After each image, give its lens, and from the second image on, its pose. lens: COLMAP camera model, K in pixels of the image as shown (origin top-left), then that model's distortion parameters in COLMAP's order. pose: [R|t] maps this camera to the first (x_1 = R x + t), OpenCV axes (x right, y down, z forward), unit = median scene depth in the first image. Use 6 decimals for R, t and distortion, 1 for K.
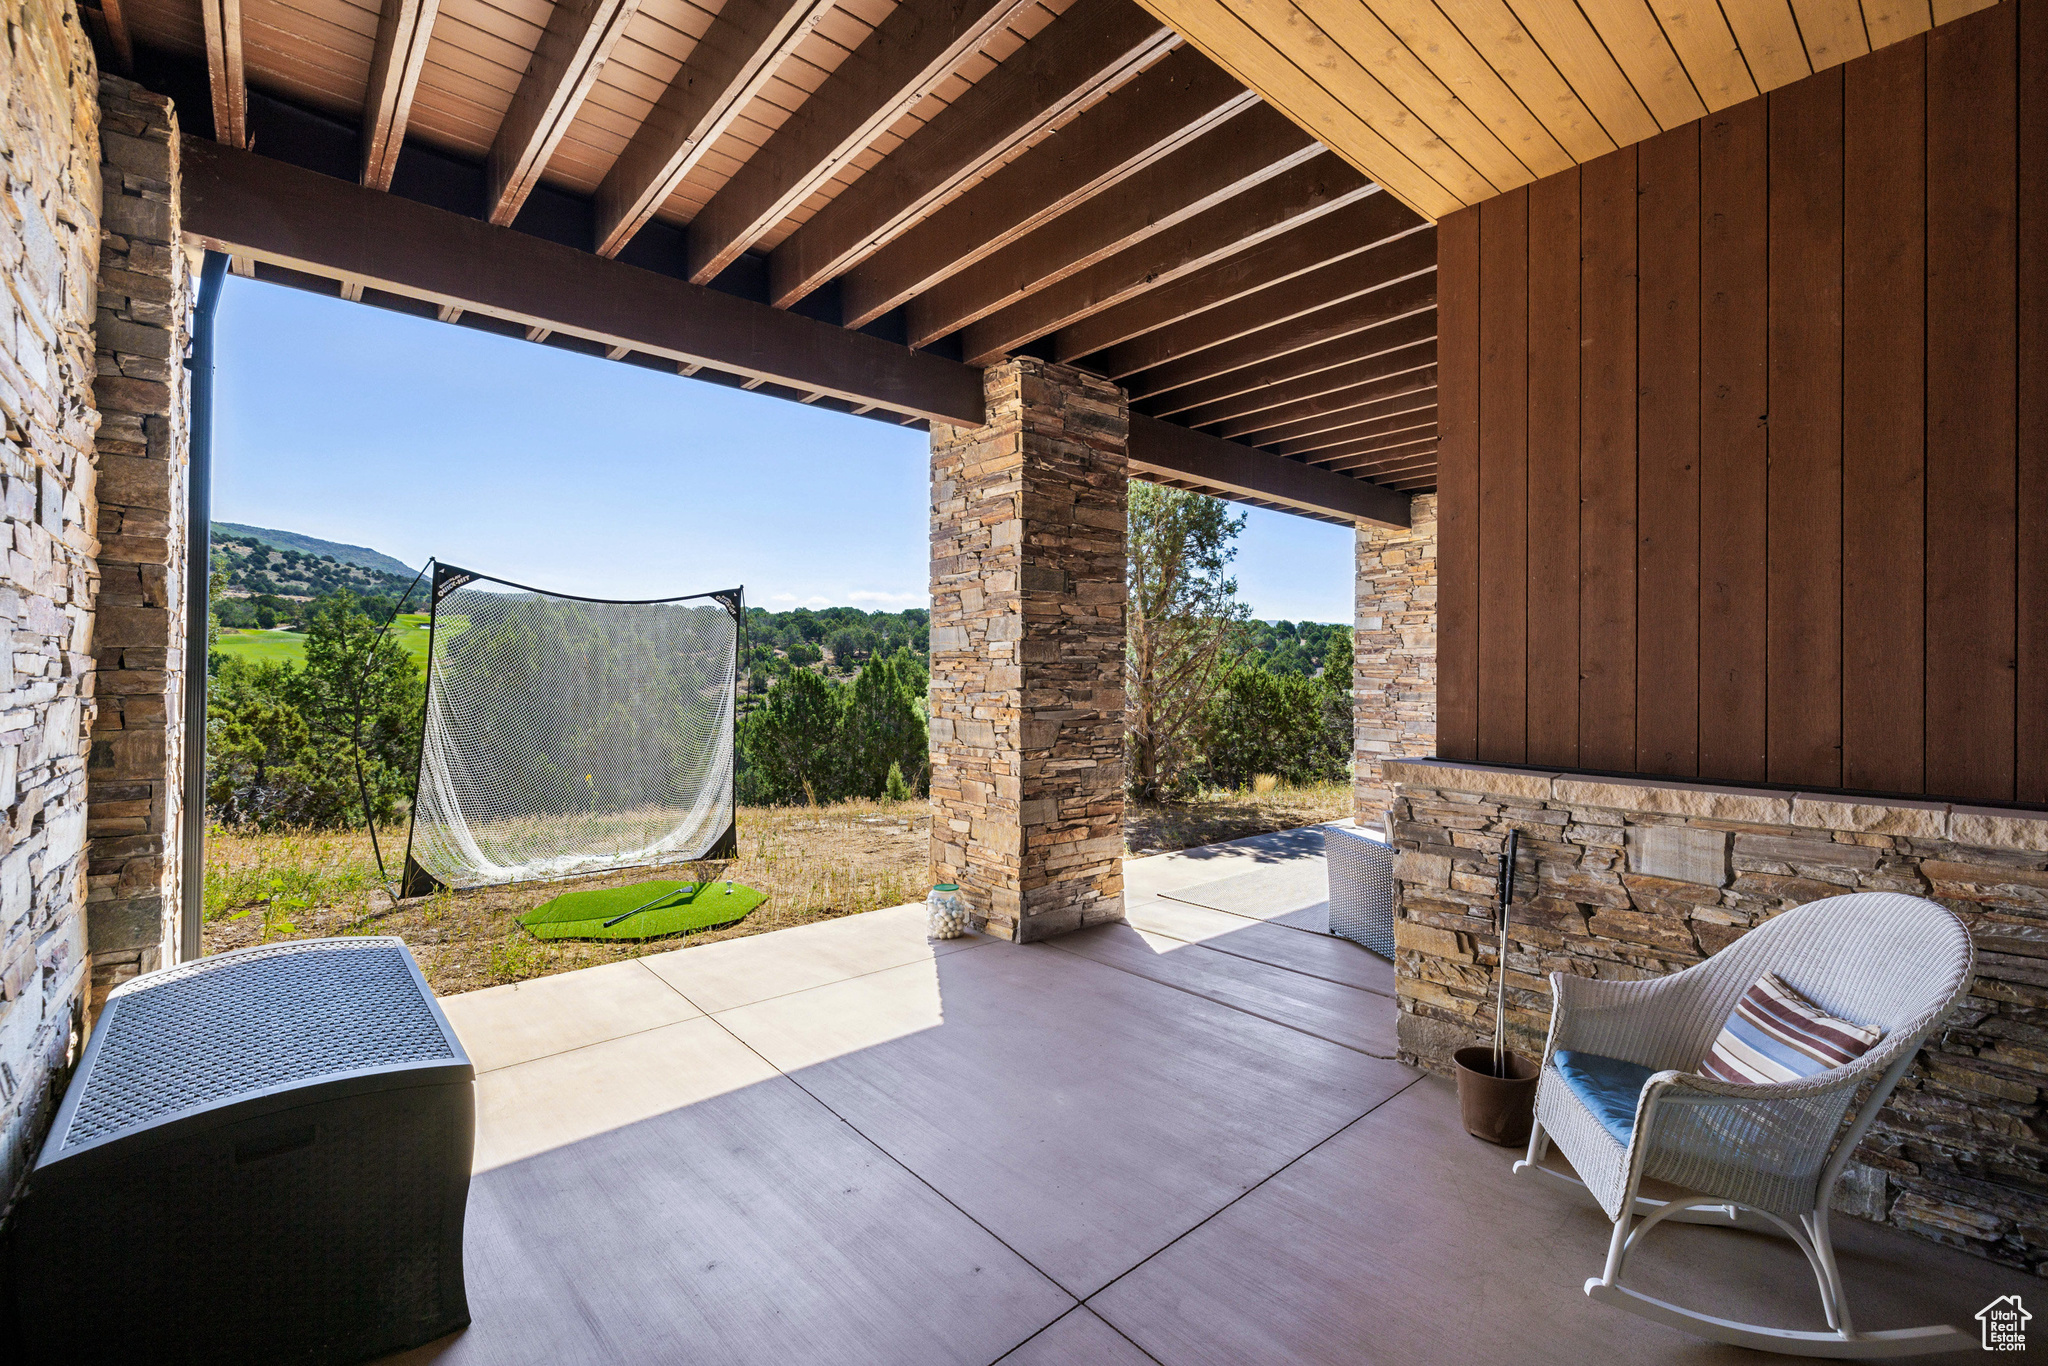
lens RADIAL K [[874.6, 0, 1011.2], [0, 874.6, 675.3], [0, 0, 1]] dist [0.001684, -0.000526]
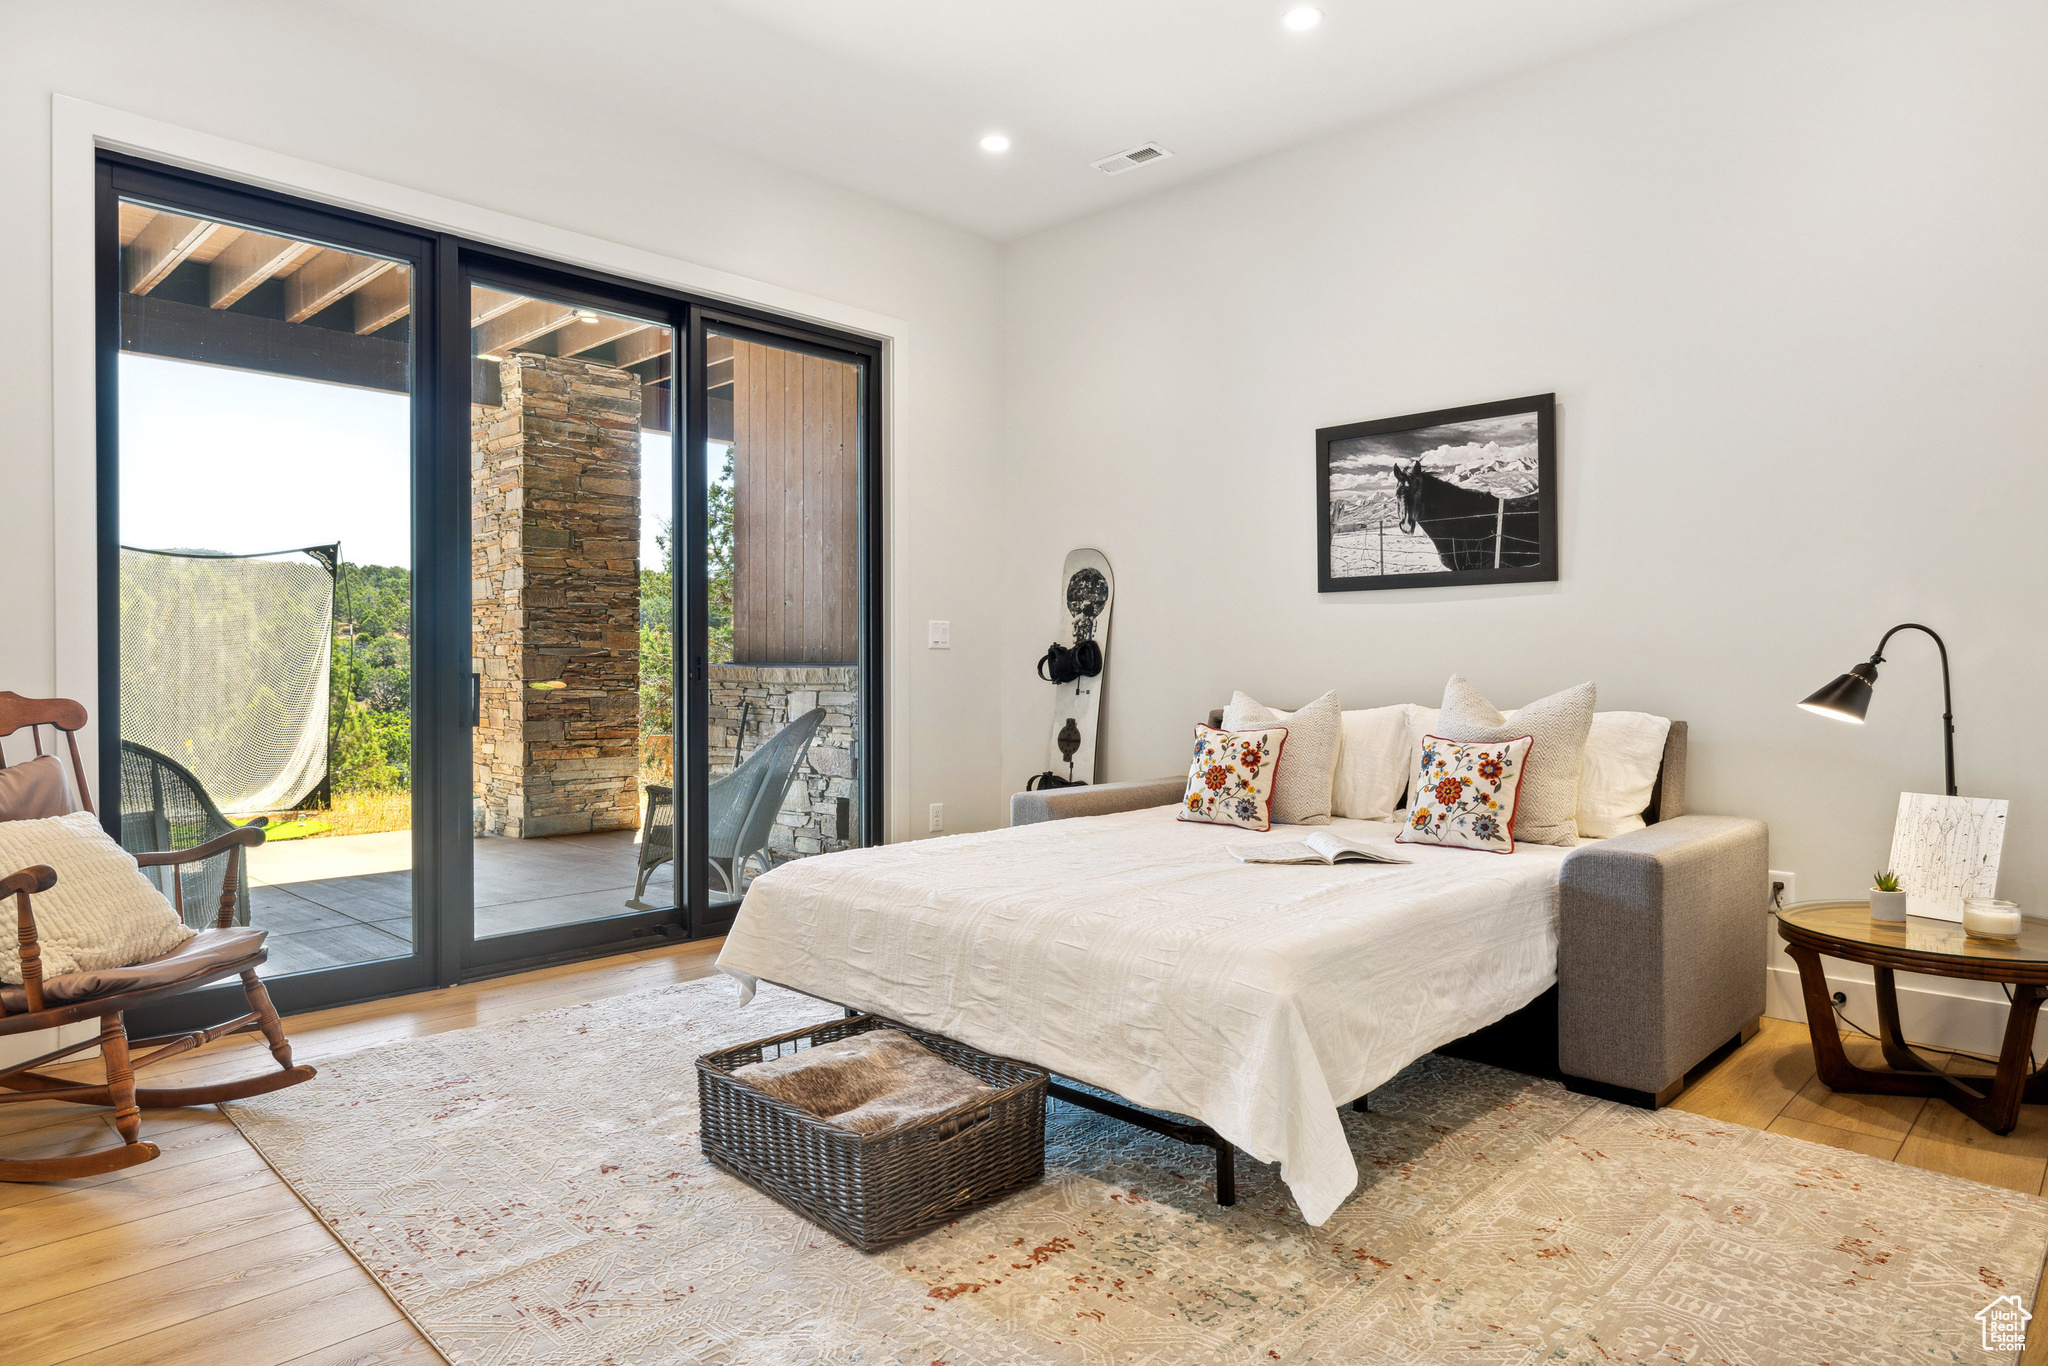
lens RADIAL K [[1241.4, 0, 1024.7], [0, 1241.4, 672.9], [0, 0, 1]] dist [-0.005455, 0.000626]
pose [[0.995872, -0.006414, 0.090538, 0.521933], [0.006011, 0.999971, 0.004724, 0.069779], [-0.090566, -0.004160, 0.995882, -0.736678]]
